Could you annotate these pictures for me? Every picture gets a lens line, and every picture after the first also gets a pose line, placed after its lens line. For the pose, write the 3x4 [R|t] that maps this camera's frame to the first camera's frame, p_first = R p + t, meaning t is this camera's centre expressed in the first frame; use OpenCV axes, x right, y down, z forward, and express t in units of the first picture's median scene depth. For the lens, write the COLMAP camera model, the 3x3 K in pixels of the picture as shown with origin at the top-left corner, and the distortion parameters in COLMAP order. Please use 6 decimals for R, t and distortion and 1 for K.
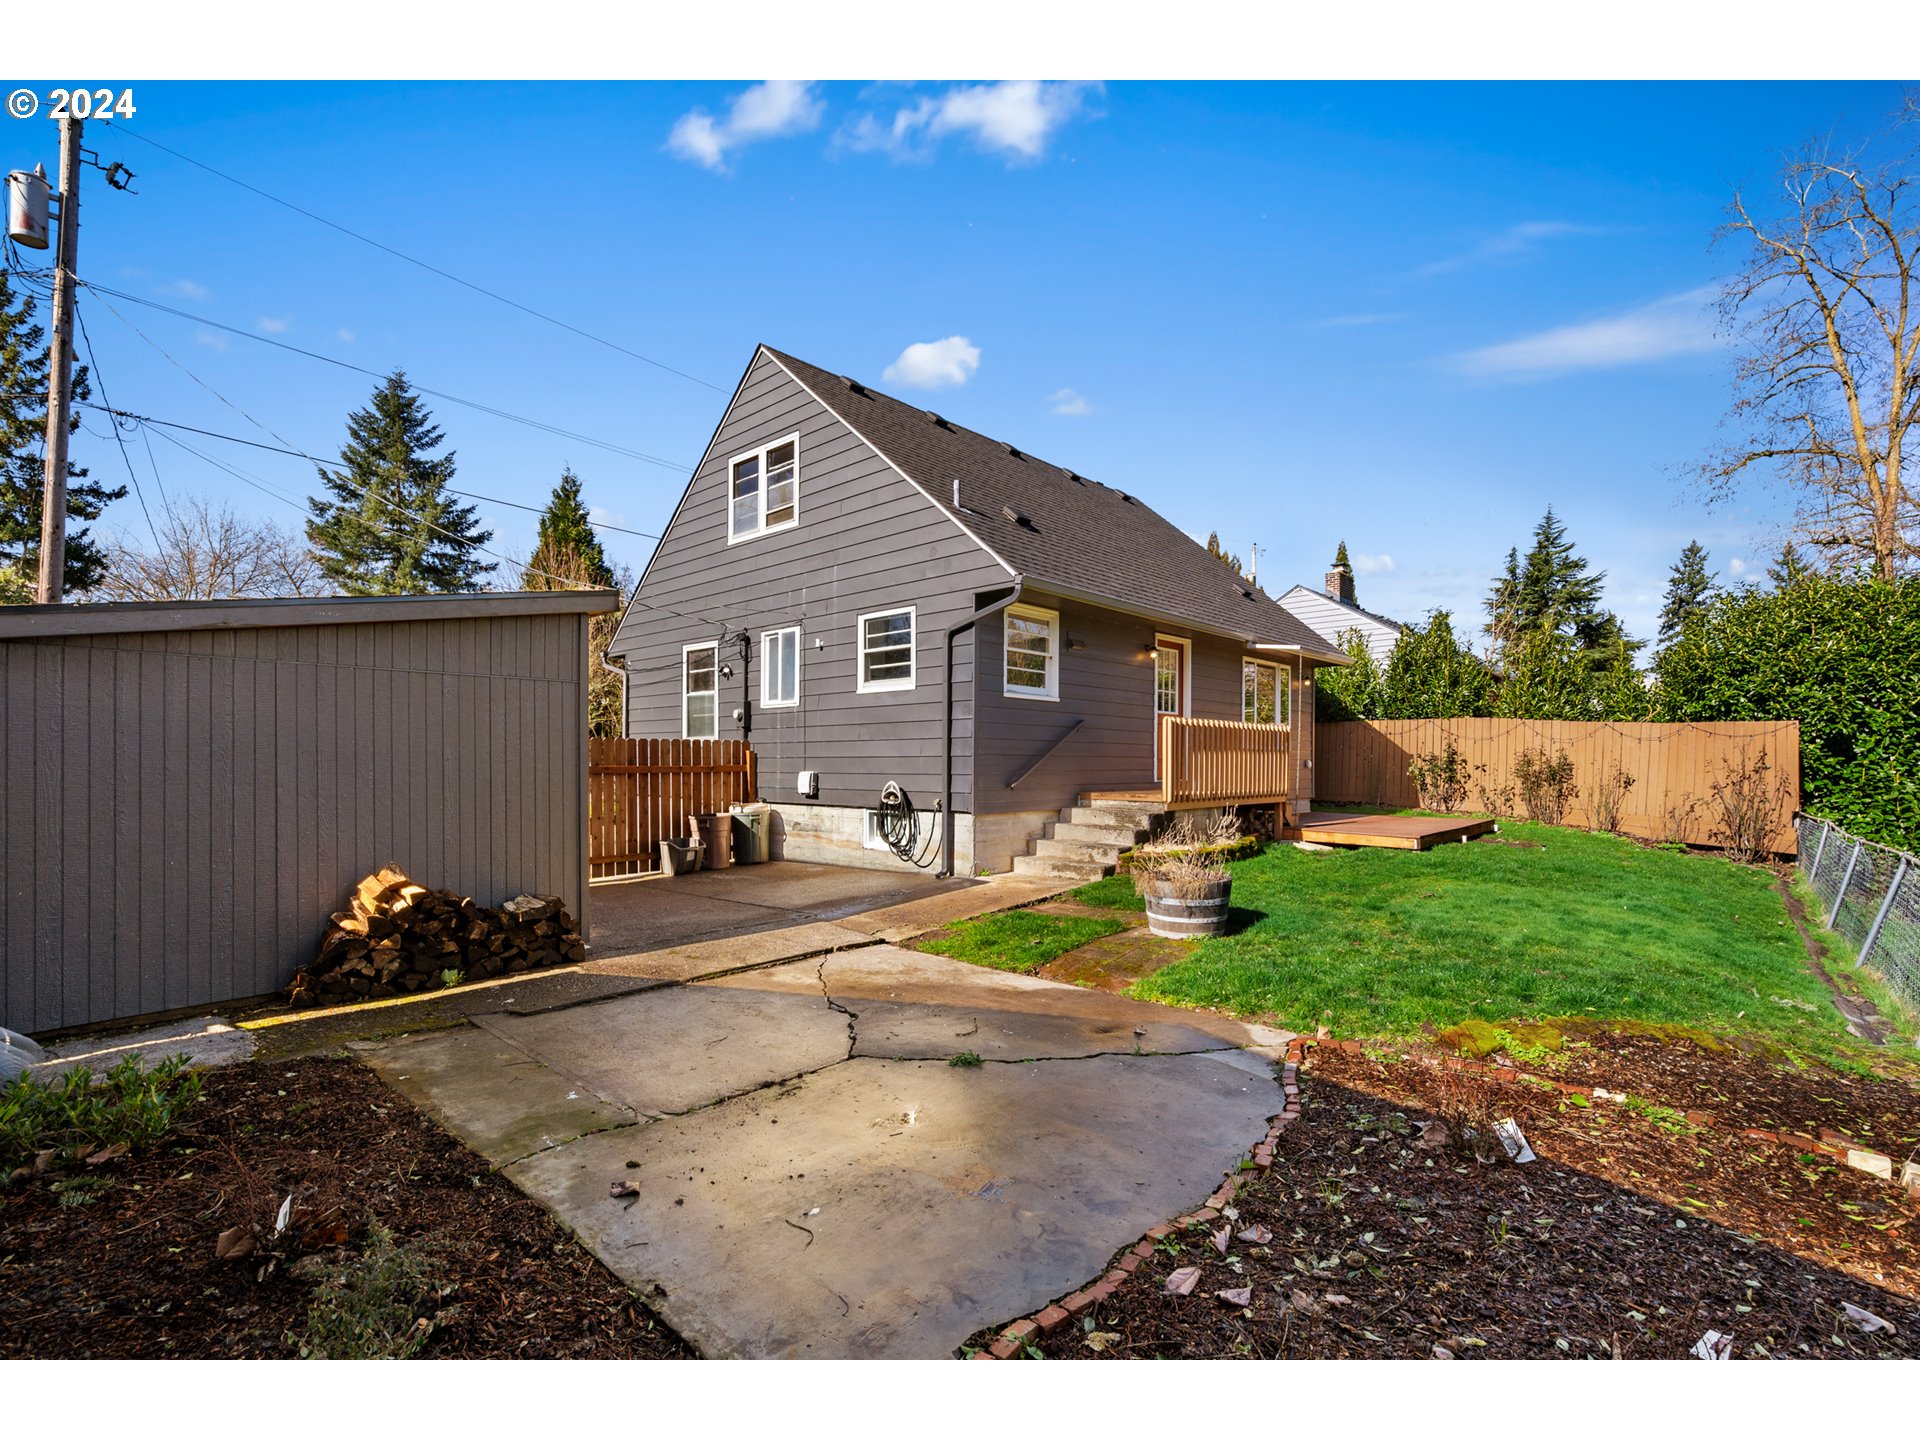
lens RADIAL K [[876.0, 0, 965.1], [0, 876.0, 771.4], [0, 0, 1]] dist [-0.004430, 0.000014]
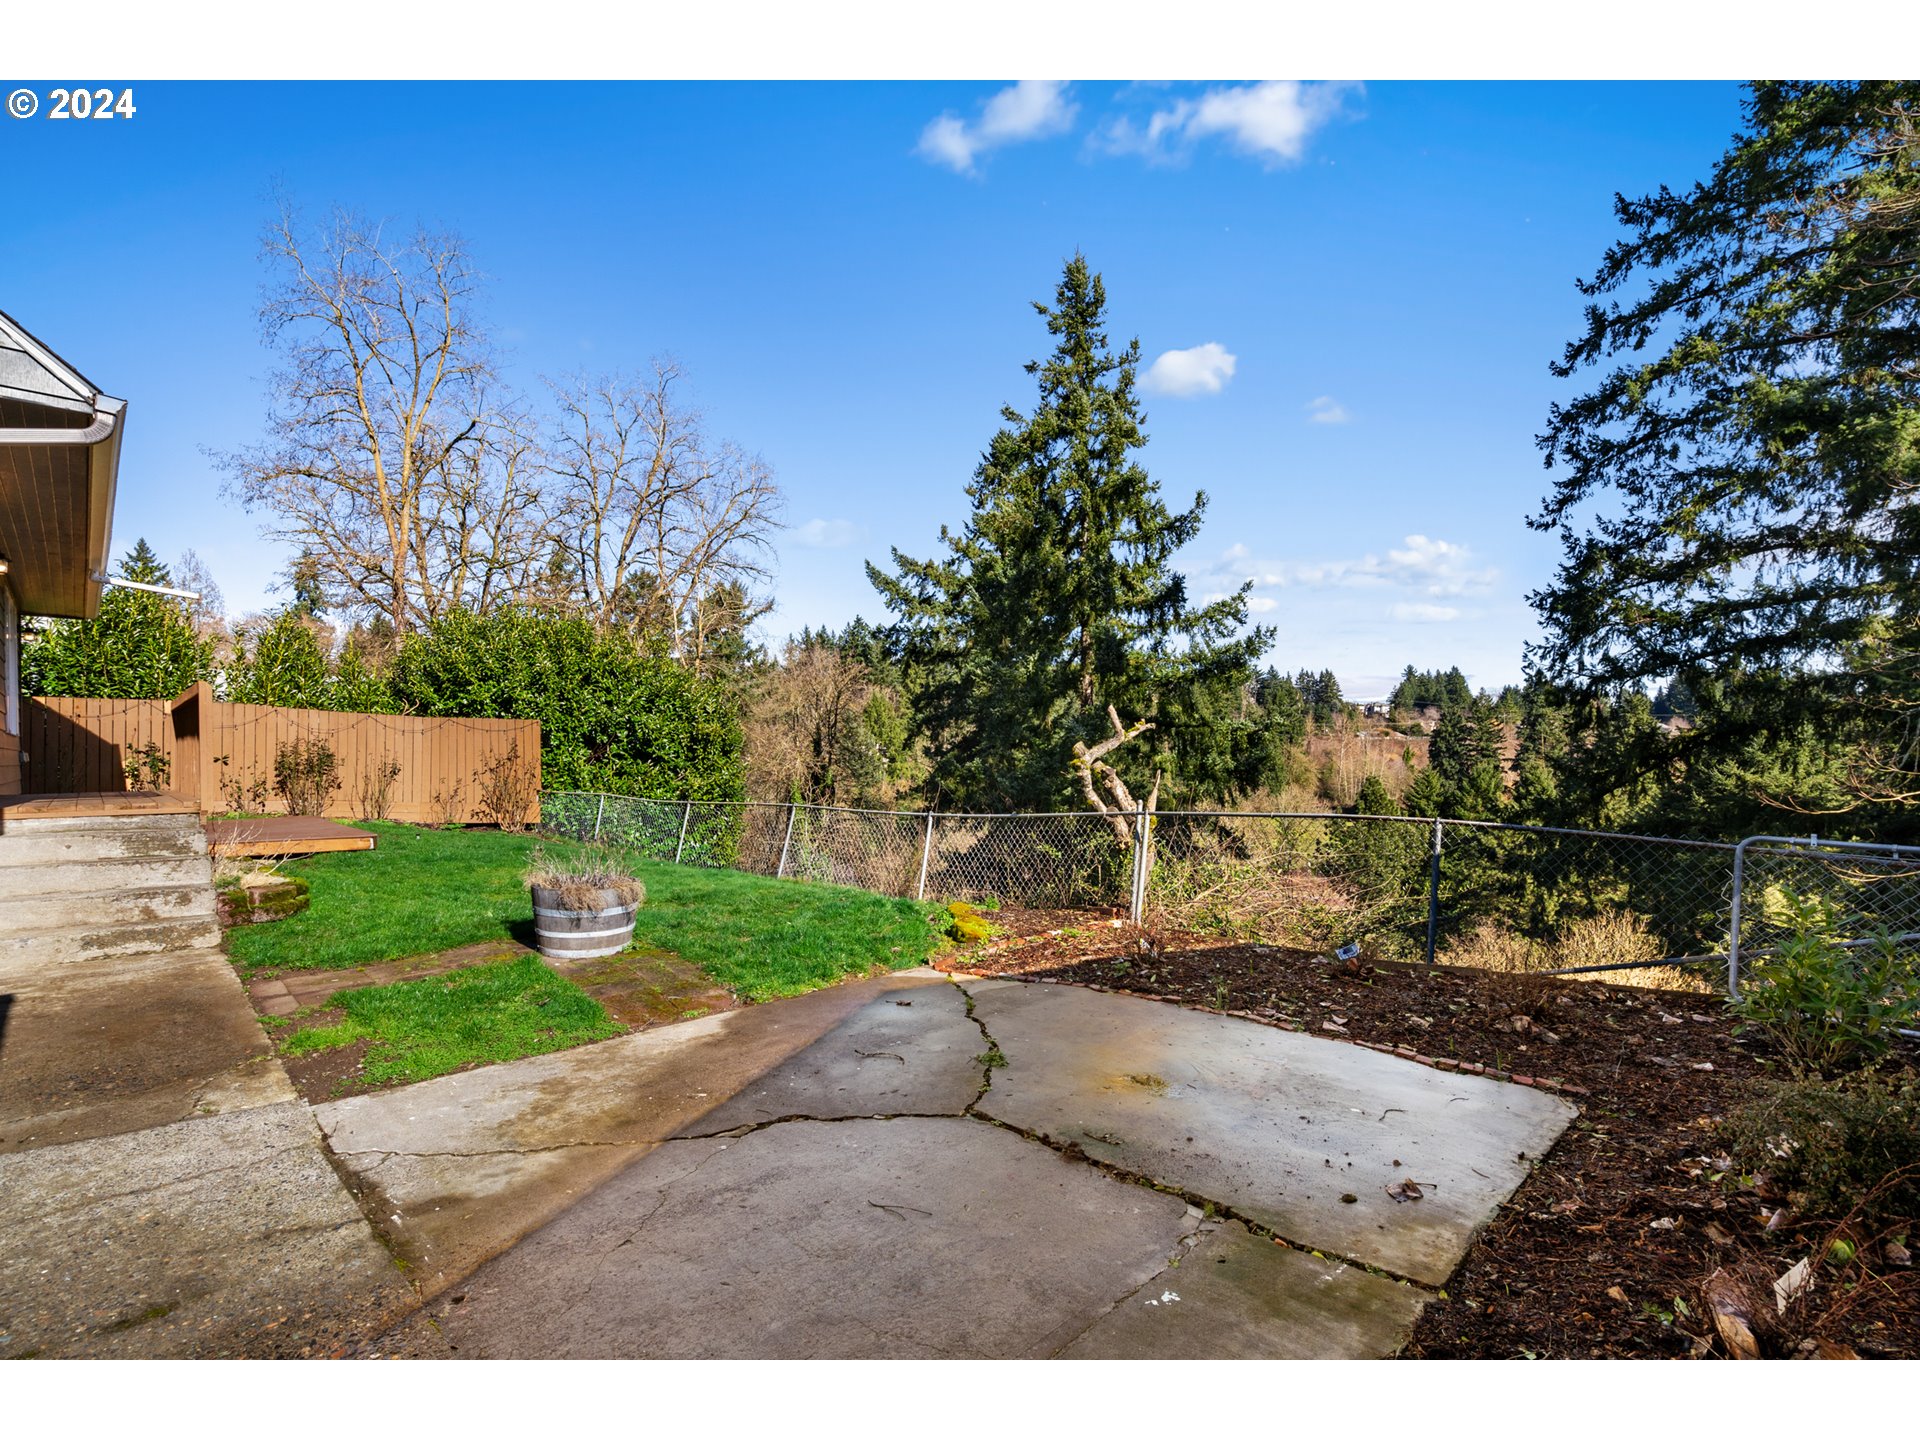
lens RADIAL K [[870.9, 0, 945.5], [0, 870.9, 764.4], [0, 0, 1]] dist [-0.003501, 0.000377]
pose [[0.057439, -0.015318, 0.998231, -0.294975], [0.017317, 0.999747, 0.014345, -0.000124], [-0.998199, 0.016463, 0.057690, 0.315044]]
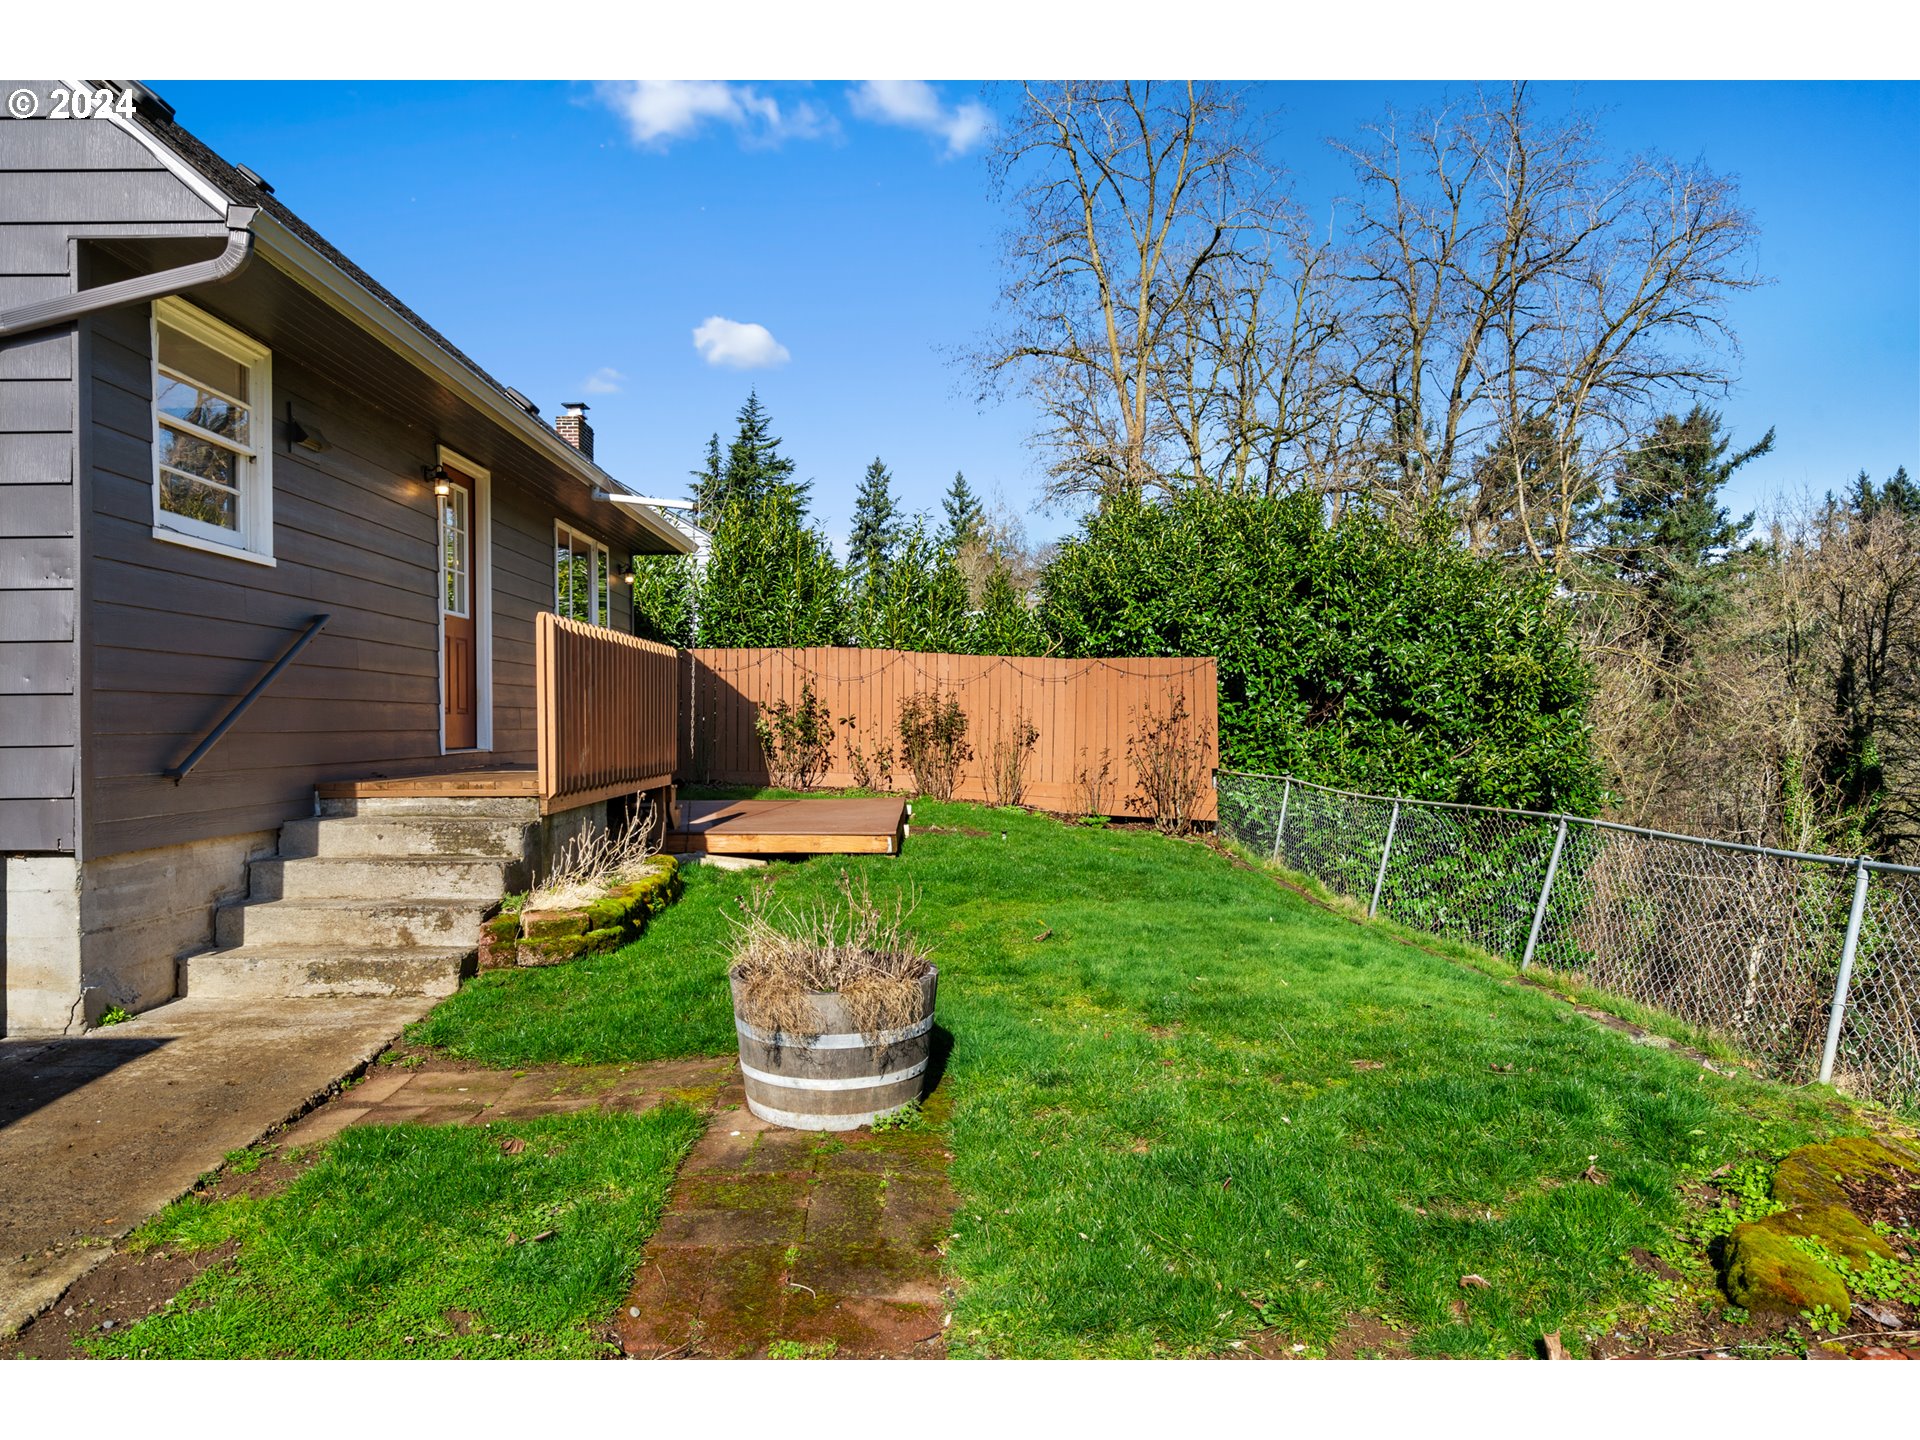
lens RADIAL K [[1327.5, 0, 952.1], [0, 1327.5, 723.2], [0, 0, 1]] dist [0.007408, -0.002619]
pose [[0.728228, -0.012784, 0.685215, -0.073611], [0.020135, 0.999793, -0.002747, 0.002164], [-0.685039, 0.015798, 0.728335, 0.258828]]
